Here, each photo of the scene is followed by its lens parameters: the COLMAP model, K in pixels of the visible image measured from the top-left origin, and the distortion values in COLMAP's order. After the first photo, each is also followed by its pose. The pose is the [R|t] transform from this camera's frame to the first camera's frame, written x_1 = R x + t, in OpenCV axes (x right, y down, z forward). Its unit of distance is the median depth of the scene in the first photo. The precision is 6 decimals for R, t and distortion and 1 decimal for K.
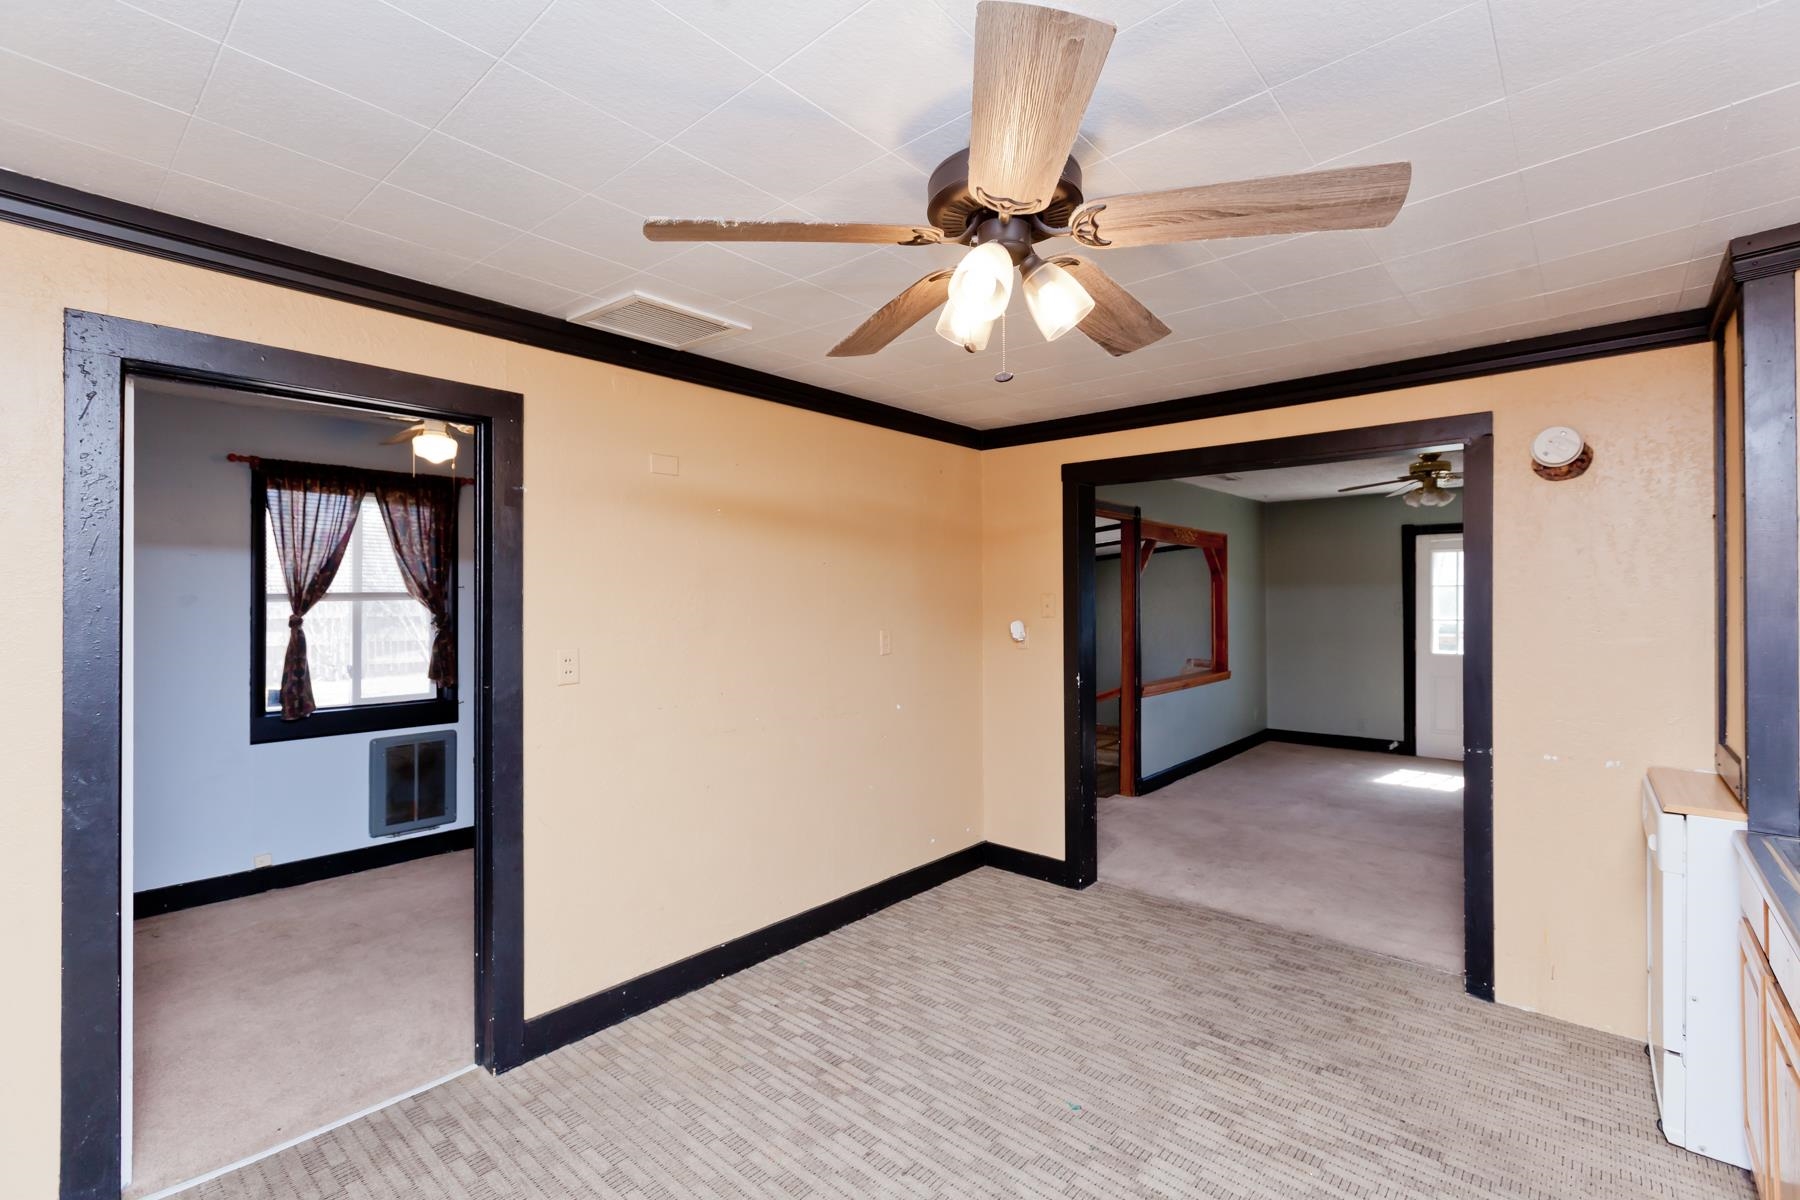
lens RADIAL K [[794.4, 0, 899.1], [0, 794.4, 589.3], [0, 0, 1]] dist [0.000482, -0.000769]
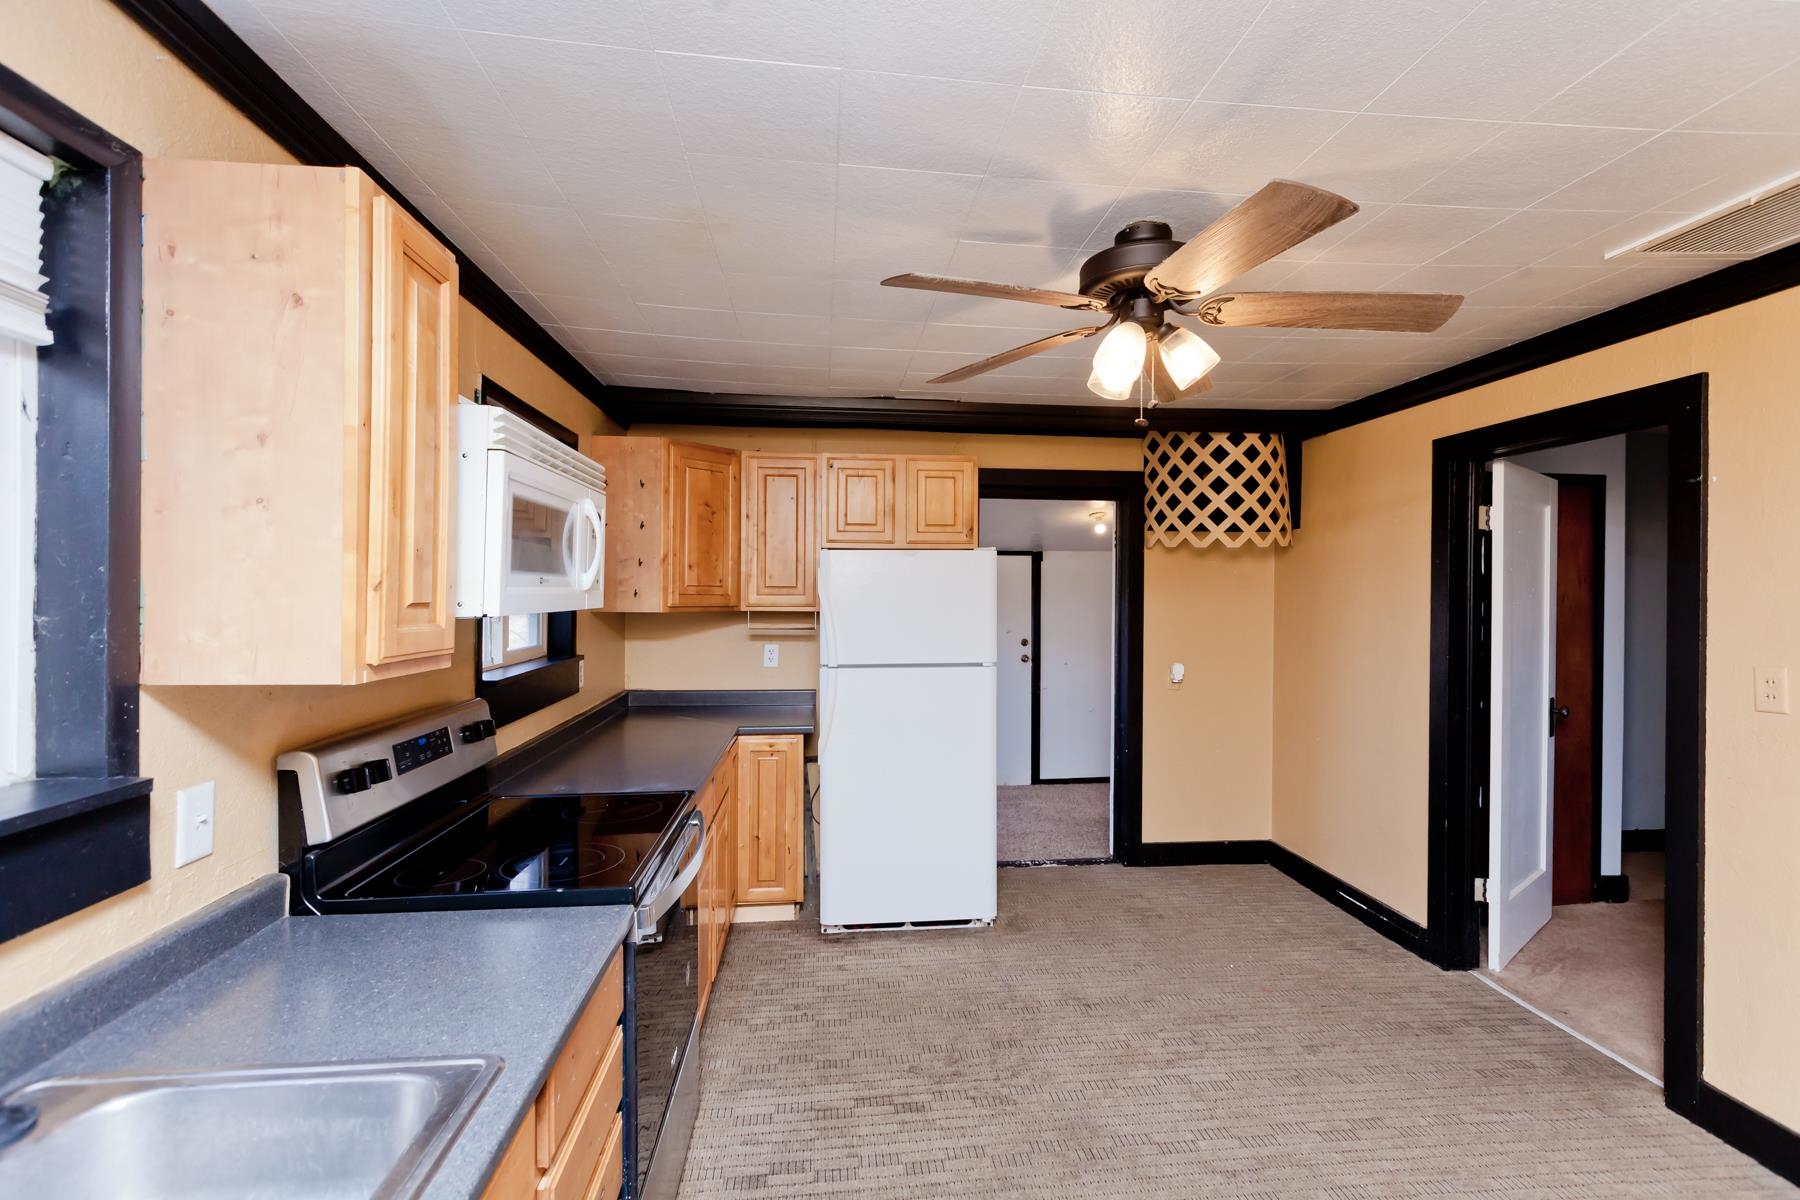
lens RADIAL K [[794.4, 0, 900.5], [0, 794.4, 595.2], [0, 0, 1]] dist [0.000482, -0.000769]
pose [[-0.675108, -0.003710, -0.737710, 0.573987], [0.002861, 0.999967, -0.007648, 0.004685], [0.737713, -0.007274, -0.675075, 0.685815]]
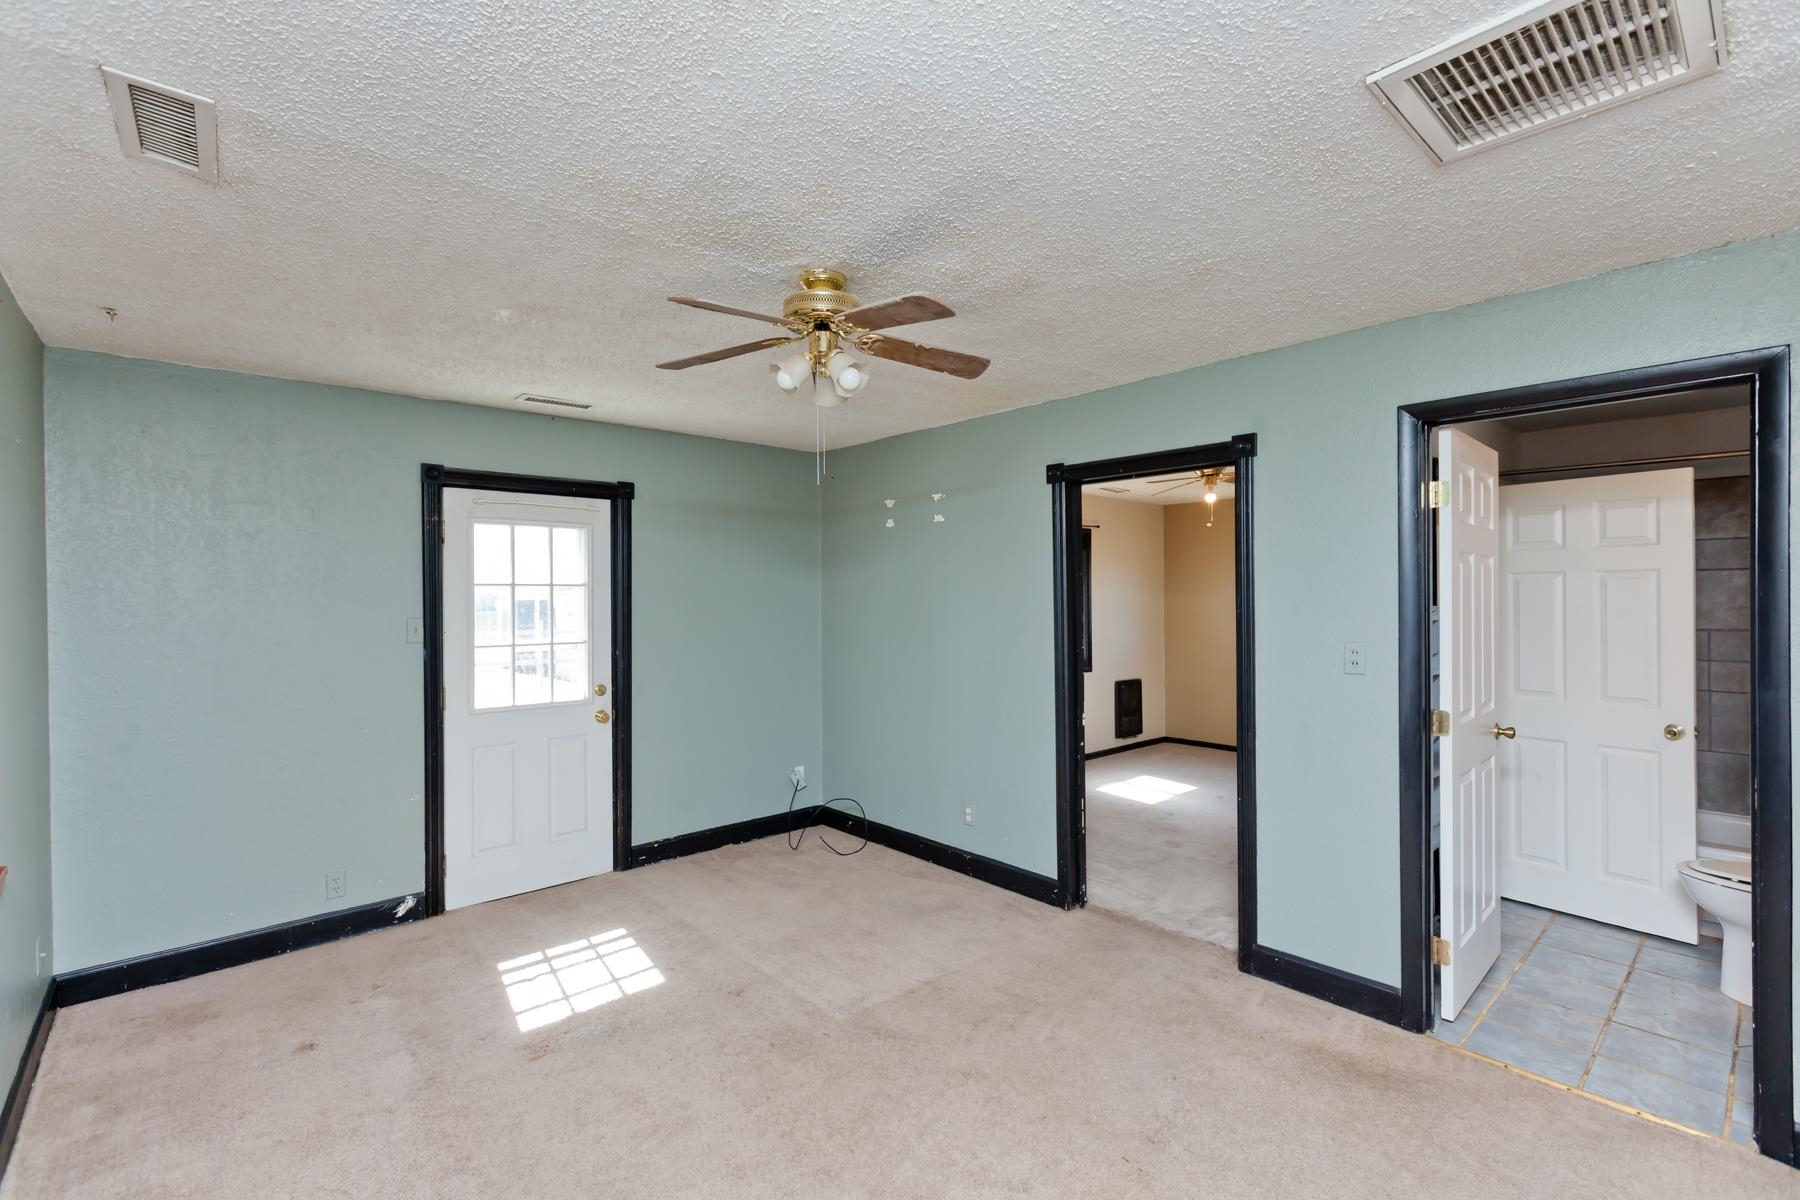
lens RADIAL K [[794.4, 0, 897.4], [0, 794.4, 602.8], [0, 0, 1]] dist [0.000482, -0.000769]
pose [[0.109323, -0.007845, 0.993975, 0.346206], [-0.003225, 0.999961, 0.008247, 0.004626], [-0.994001, -0.004107, 0.109293, 1.346248]]
